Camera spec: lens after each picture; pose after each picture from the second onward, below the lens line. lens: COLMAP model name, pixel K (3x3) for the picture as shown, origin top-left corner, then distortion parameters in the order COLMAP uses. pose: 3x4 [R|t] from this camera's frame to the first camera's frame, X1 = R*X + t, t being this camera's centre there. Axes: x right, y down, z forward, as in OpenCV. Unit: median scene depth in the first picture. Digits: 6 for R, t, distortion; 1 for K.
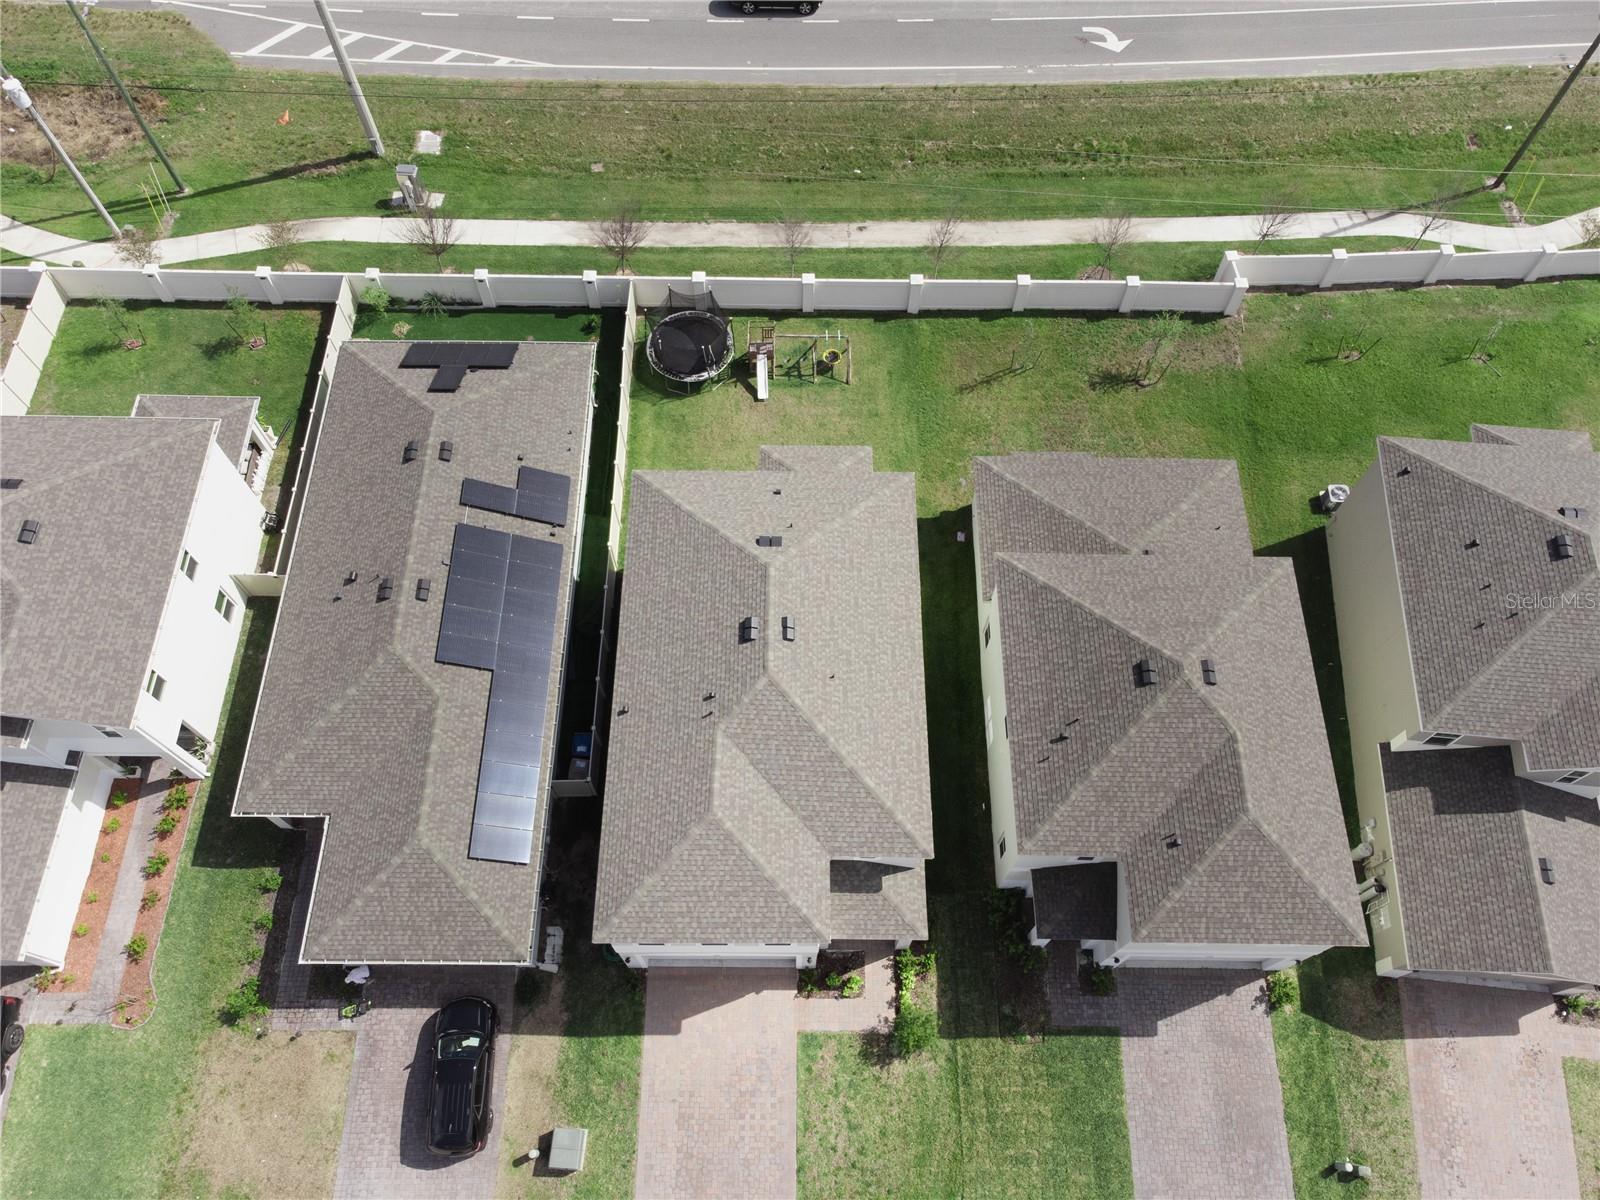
lens RADIAL K [[1212.6, 0, 796.4], [0, 1212.6, 603.5], [0, 0, 1]] dist [0.011327, 0.014813]
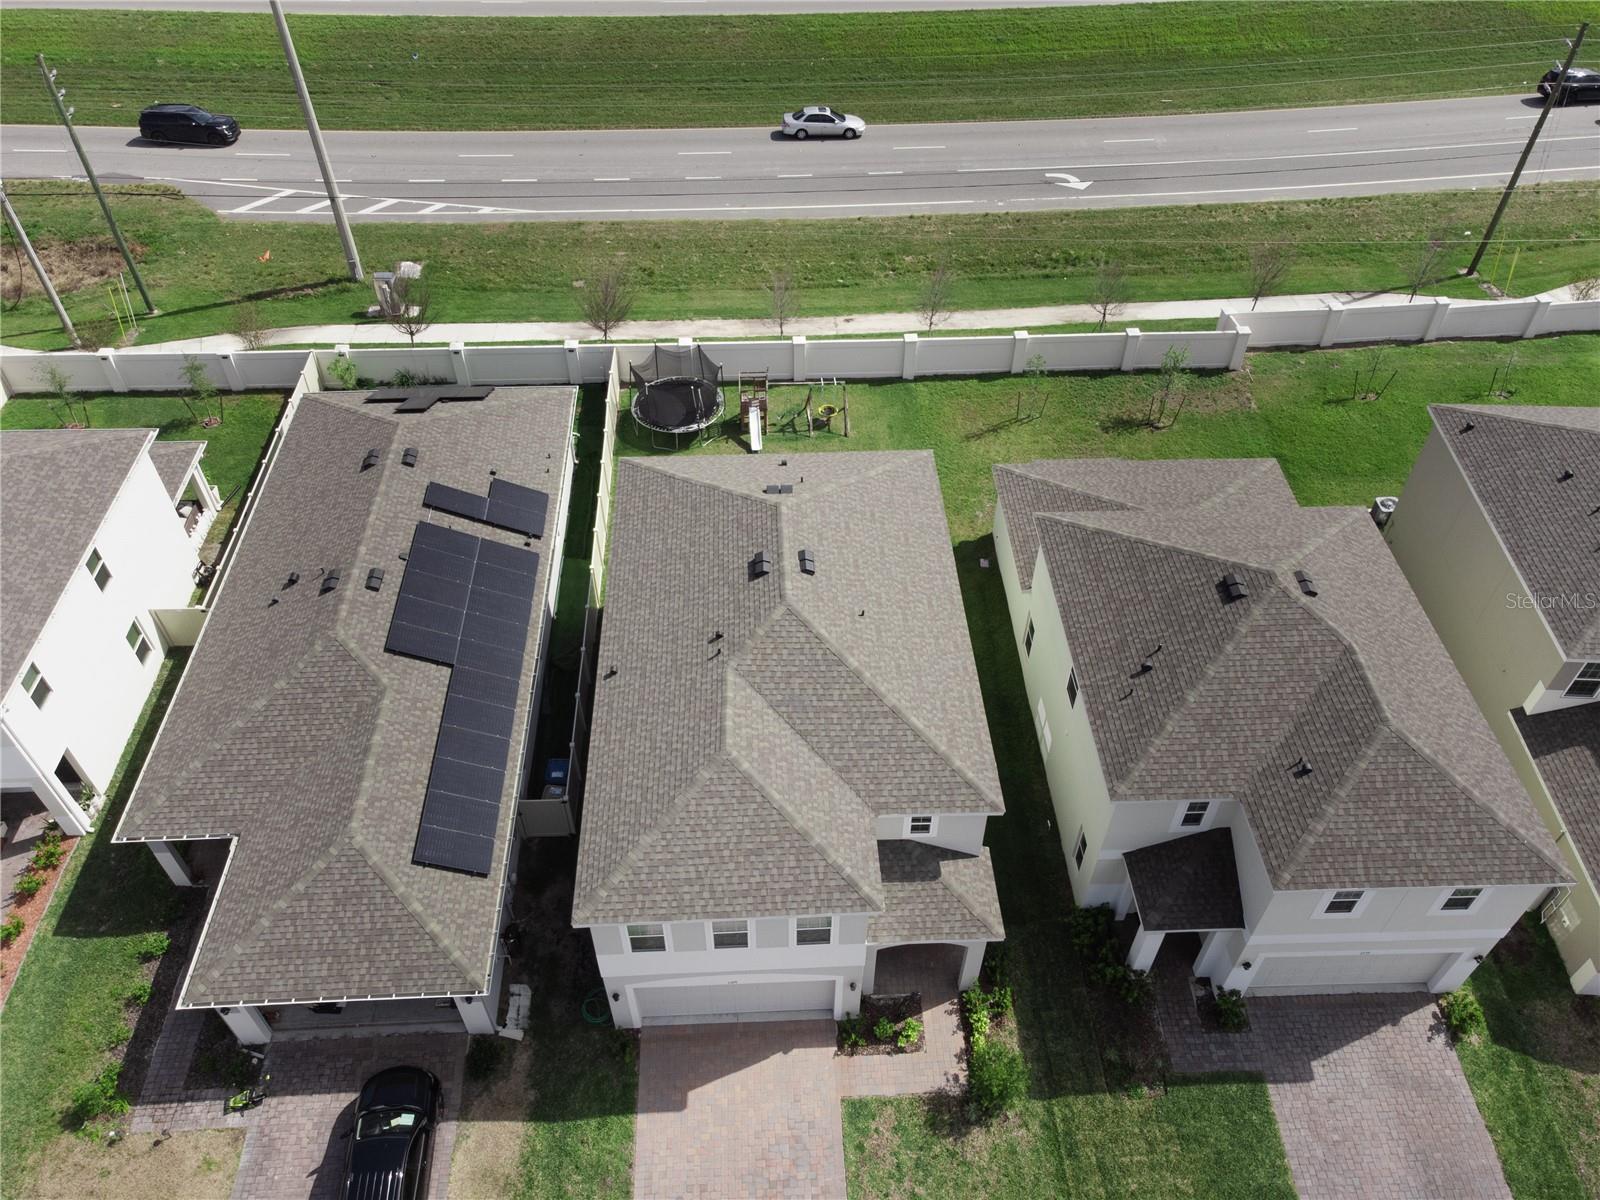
lens RADIAL K [[1212.6, 0, 798.1], [0, 1212.6, 597.5], [0, 0, 1]] dist [0.011327, 0.014813]
pose [[0.998781, -0.037150, 0.032491, -0.038736], [0.045264, 0.951908, -0.303021, 0.283570], [-0.019671, 0.304122, 0.952430, 0.187677]]
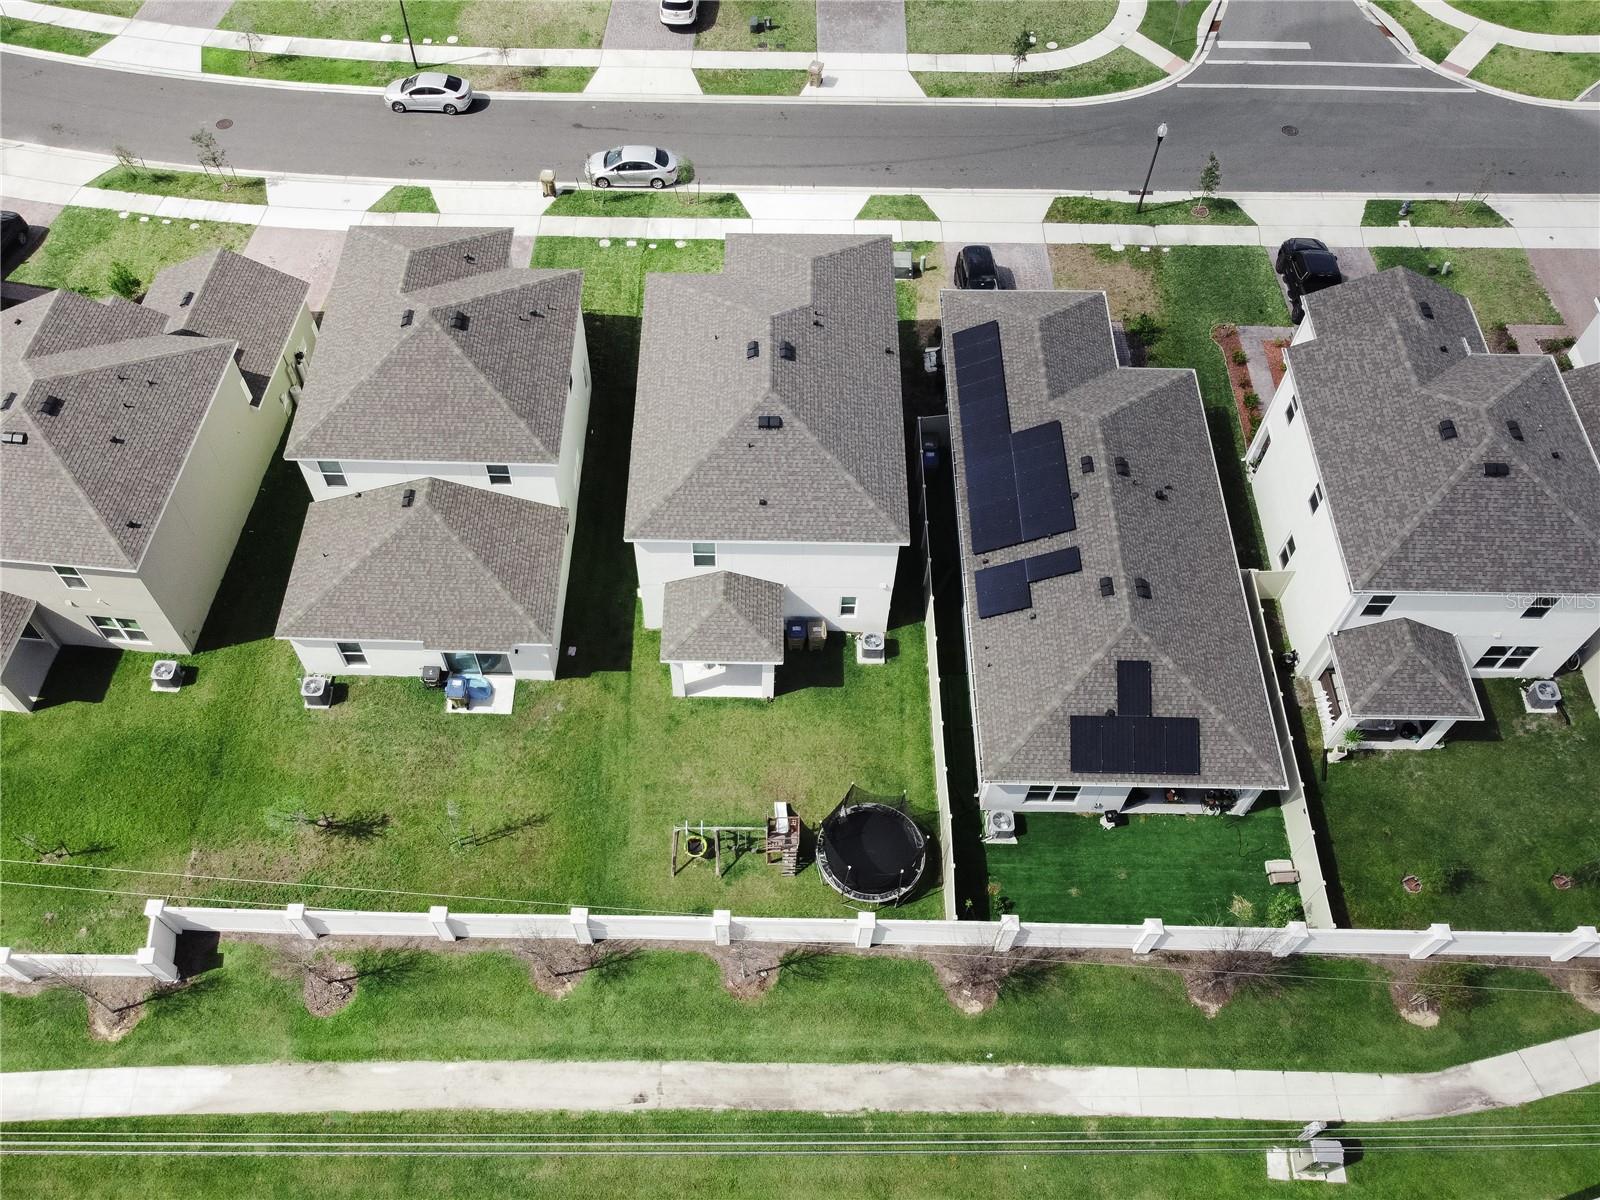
lens RADIAL K [[1304.4, 0, 757.0], [0, 1304.4, 688.8], [0, 0, 1]] dist [0.016891, 0.001114]
pose [[-0.999915, -0.012545, -0.003603, -0.009067], [0.003296, -0.509748, 0.860318, -1.163964], [-0.012629, 0.860233, 0.509746, 0.596779]]
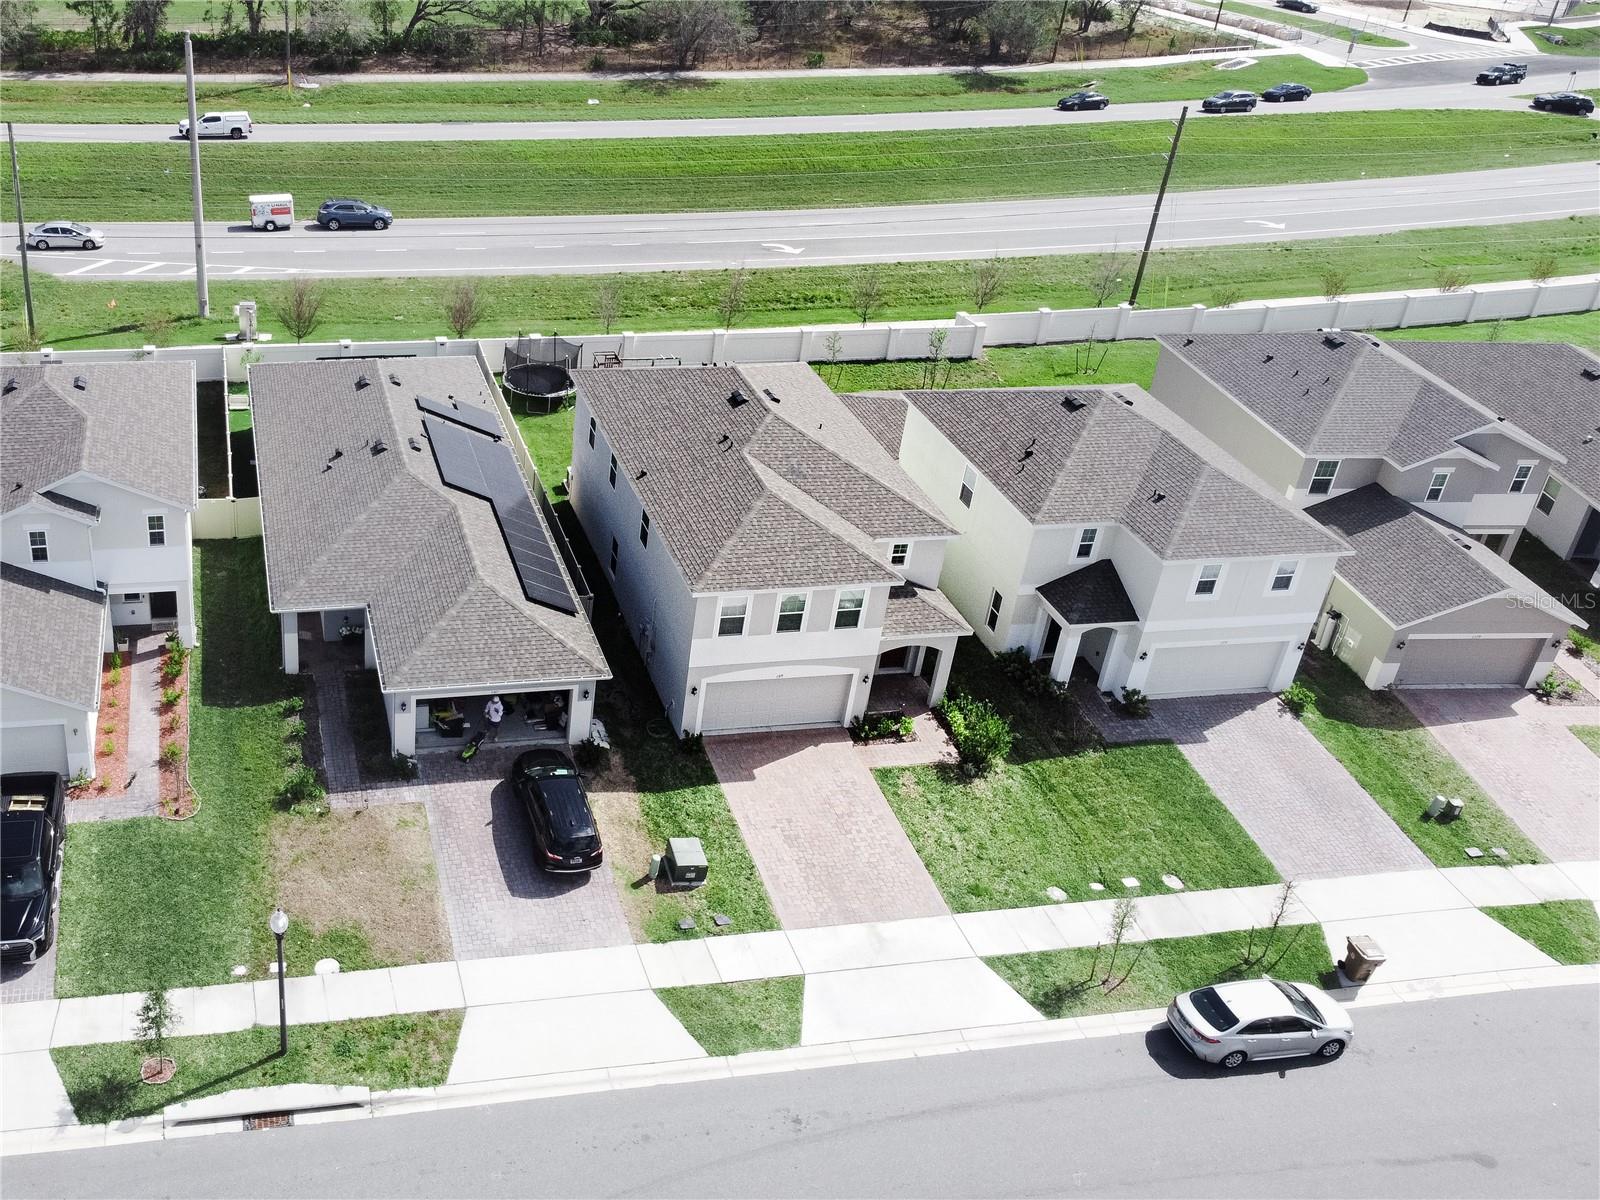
lens RADIAL K [[1504.5, 0, 422.3], [0, 1504.5, 413.0], [0, 0, 1]] dist [0.004295, 0.000000]
pose [[0.987853, -0.043670, 0.149127, -0.519465], [0.124074, 0.799443, -0.587789, 0.788020], [-0.093550, 0.599152, 0.795151, -0.095663]]
